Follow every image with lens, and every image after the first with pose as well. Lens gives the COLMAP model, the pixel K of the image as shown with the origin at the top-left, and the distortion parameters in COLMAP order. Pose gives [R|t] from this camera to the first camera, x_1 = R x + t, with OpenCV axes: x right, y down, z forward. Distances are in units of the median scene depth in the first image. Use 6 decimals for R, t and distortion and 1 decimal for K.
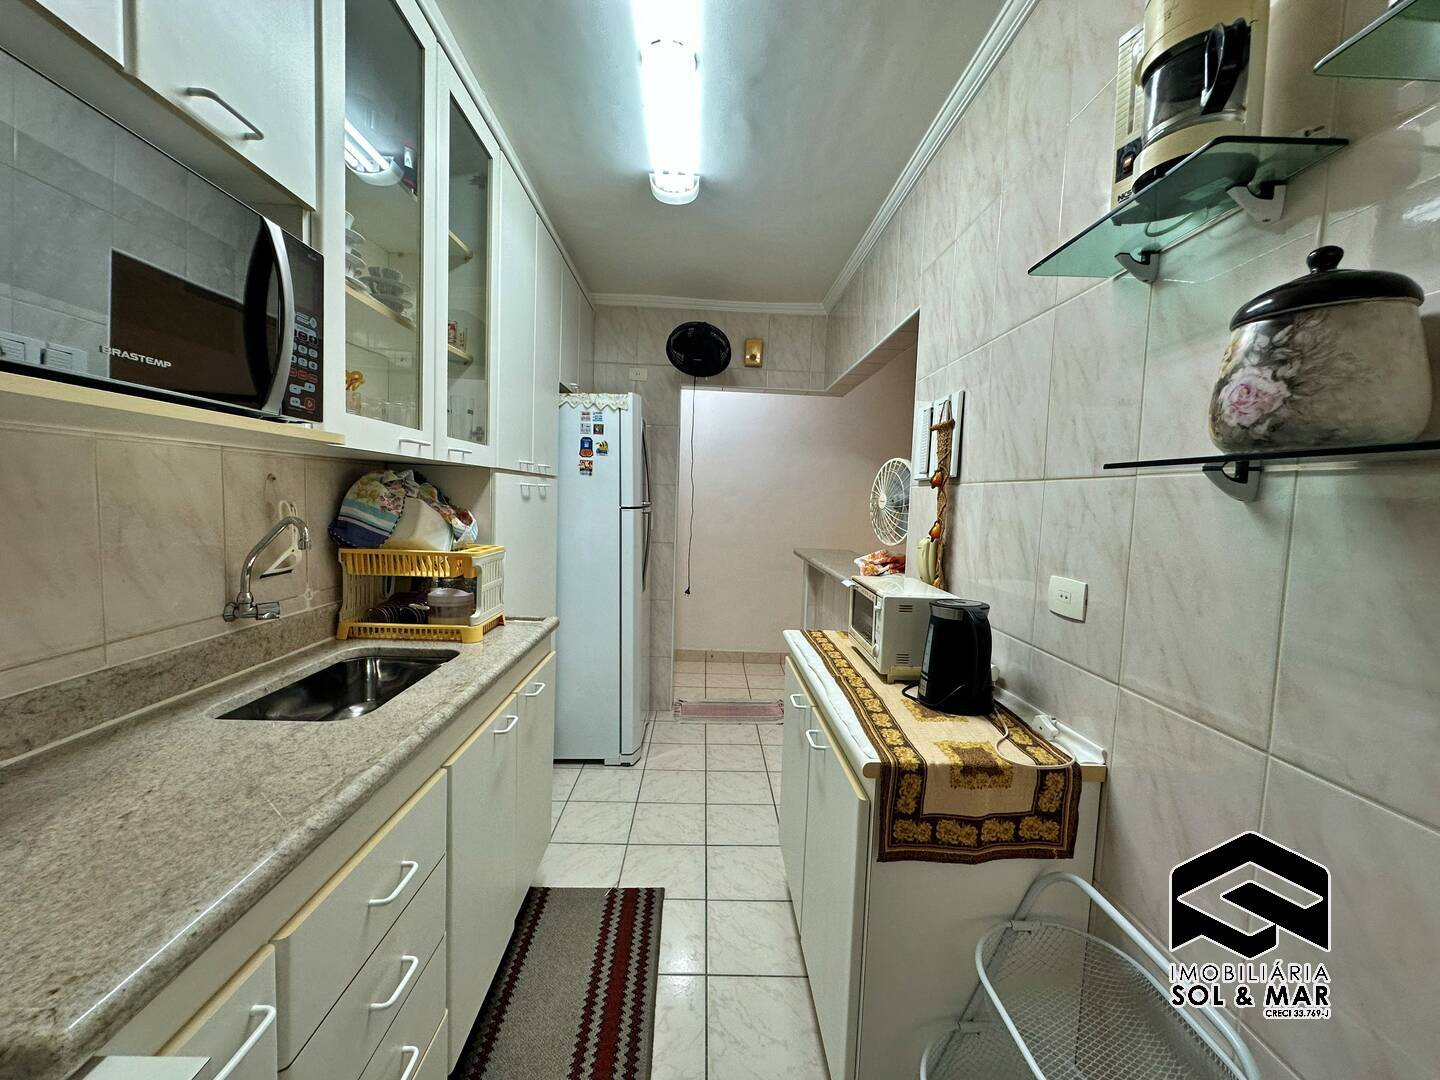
lens RADIAL K [[574.1, 0, 719.7], [0, 574.1, 541.5], [0, 0, 1]] dist [-0.002208, 0.000363]
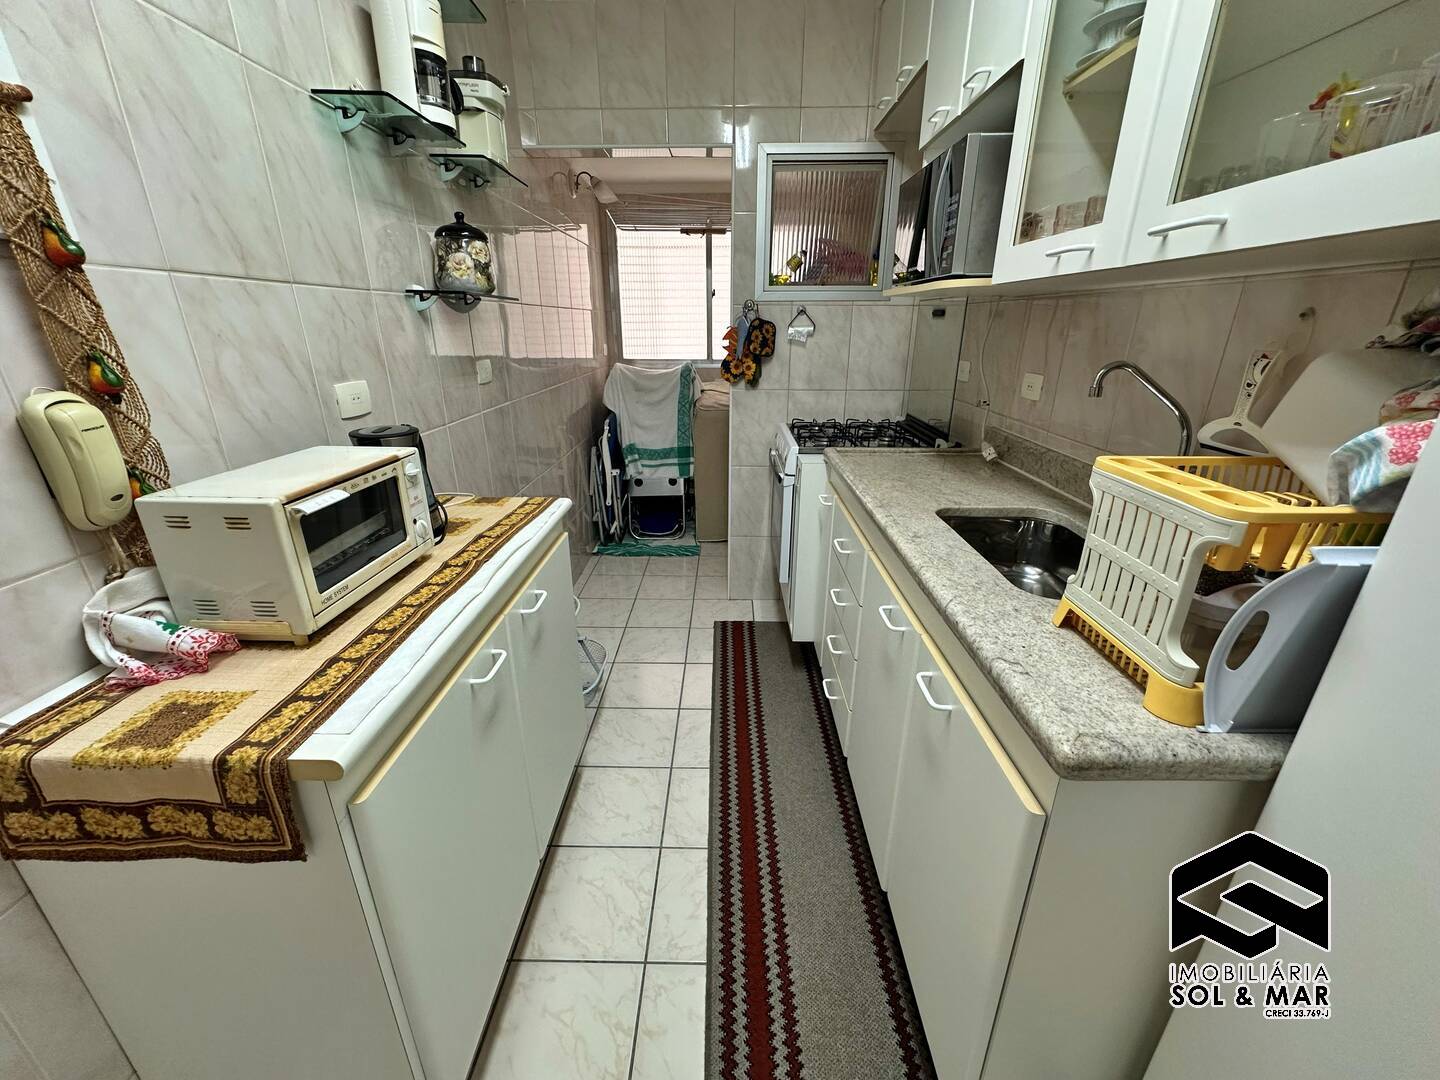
lens RADIAL K [[574.1, 0, 719.7], [0, 574.1, 541.5], [0, 0, 1]] dist [-0.002208, 0.000363]
pose [[-0.998359, -0.050768, 0.026486, -0.138160], [-0.034606, 0.903454, 0.427286, -0.130790], [-0.045621, 0.425668, -0.903729, 1.727593]]
